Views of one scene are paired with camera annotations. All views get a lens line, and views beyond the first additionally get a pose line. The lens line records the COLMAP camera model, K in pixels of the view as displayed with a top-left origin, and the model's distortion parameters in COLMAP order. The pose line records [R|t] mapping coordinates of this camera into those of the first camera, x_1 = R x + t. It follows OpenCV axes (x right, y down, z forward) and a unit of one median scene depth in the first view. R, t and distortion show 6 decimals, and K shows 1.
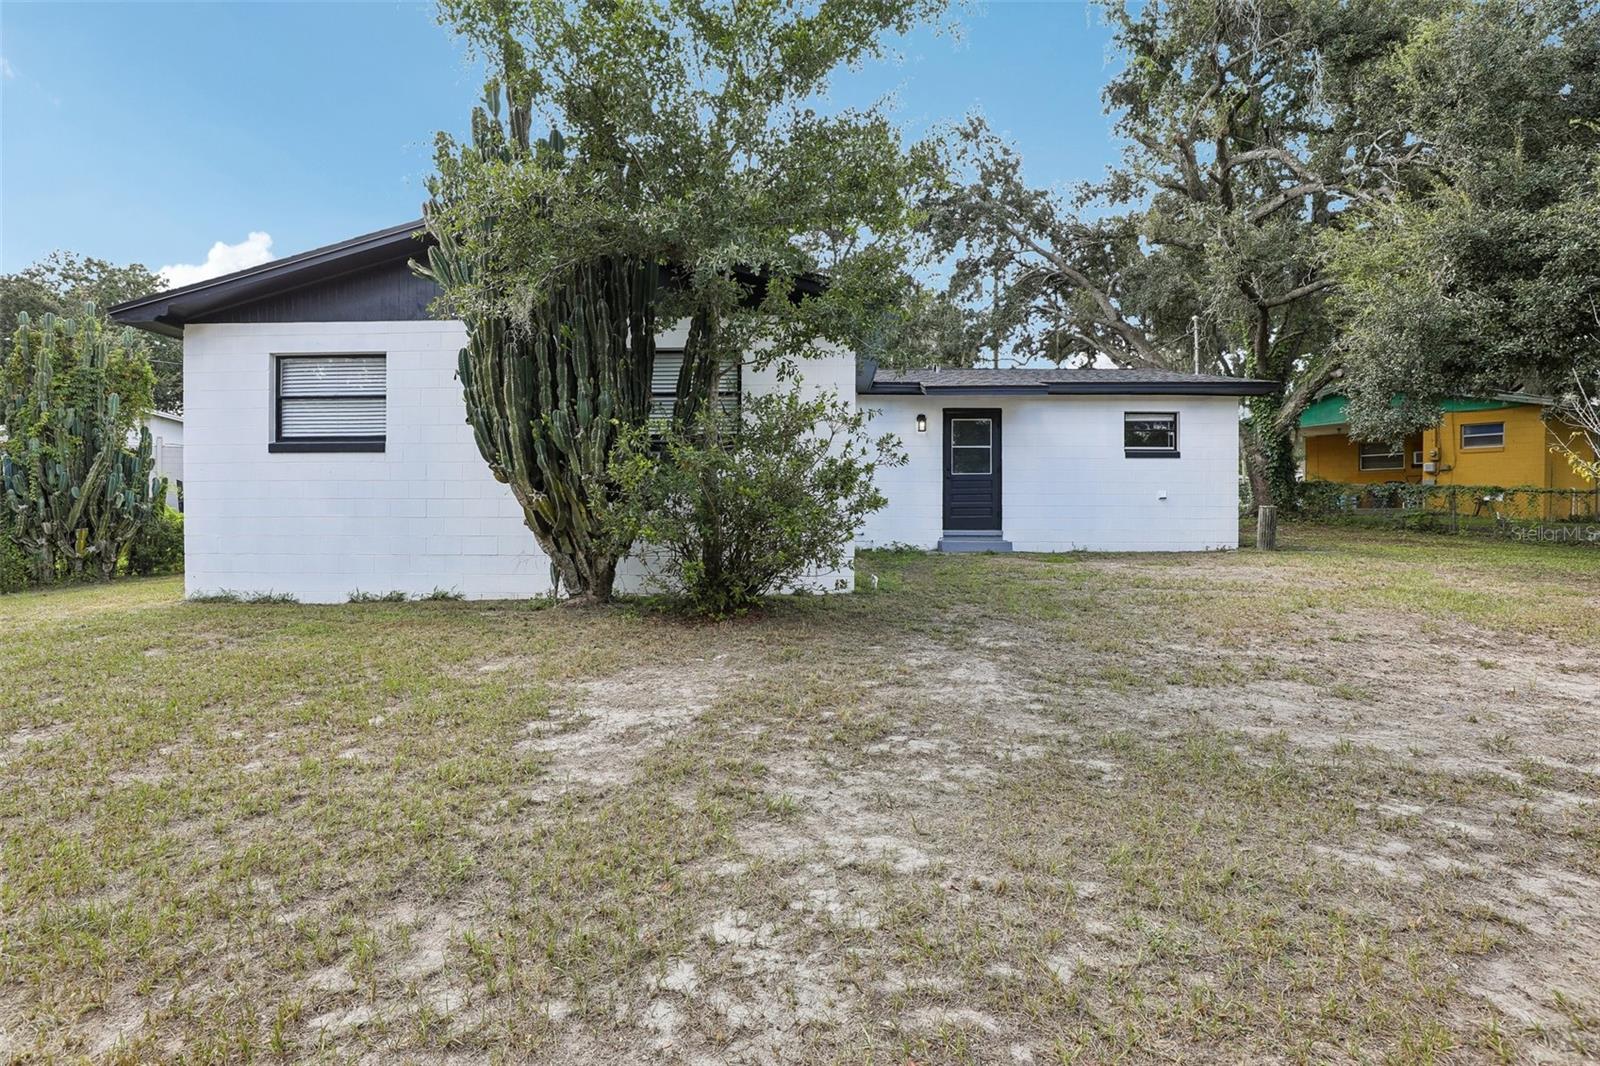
lens RADIAL K [[753.2, 0, 801.8], [0, 753.2, 520.1], [0, 0, 1]] dist [-0.019263, 0.003043]
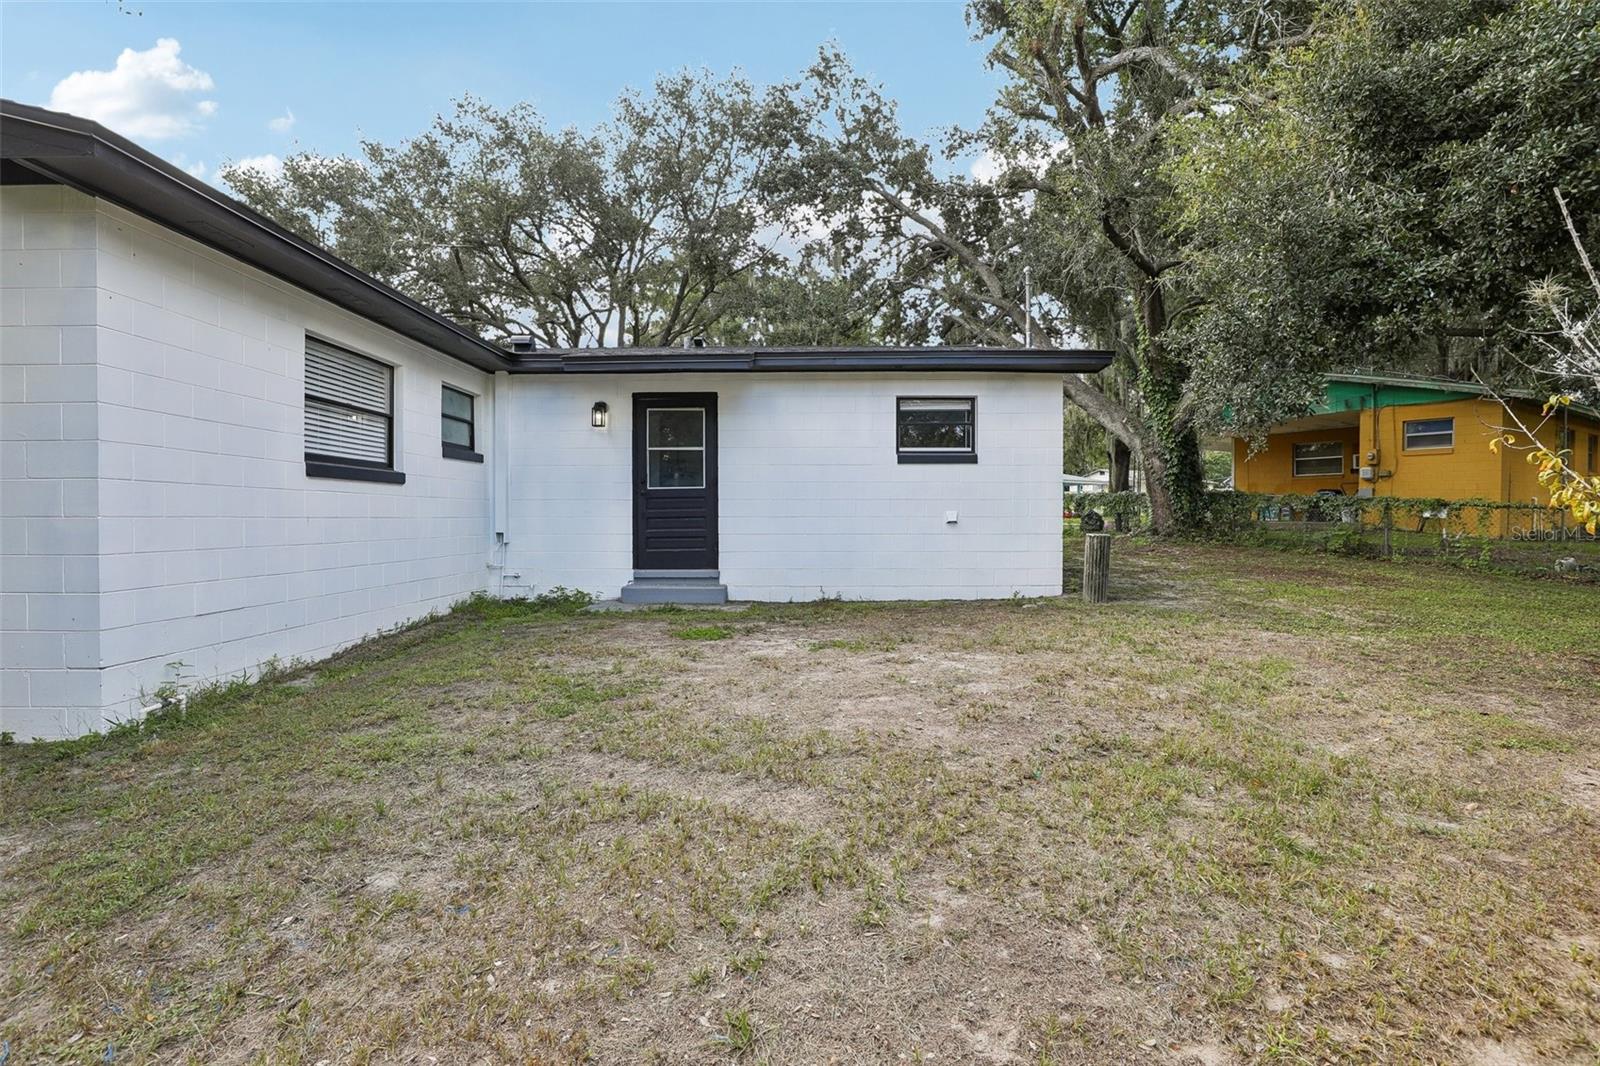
lens RADIAL K [[753.2, 0, 794.5], [0, 753.2, 536.2], [0, 0, 1]] dist [-0.019263, 0.003043]
pose [[0.999739, -0.005651, 0.022152, 0.318948], [0.005339, 0.999886, 0.014126, -0.026593], [-0.022230, -0.014004, 0.999655, 0.310320]]
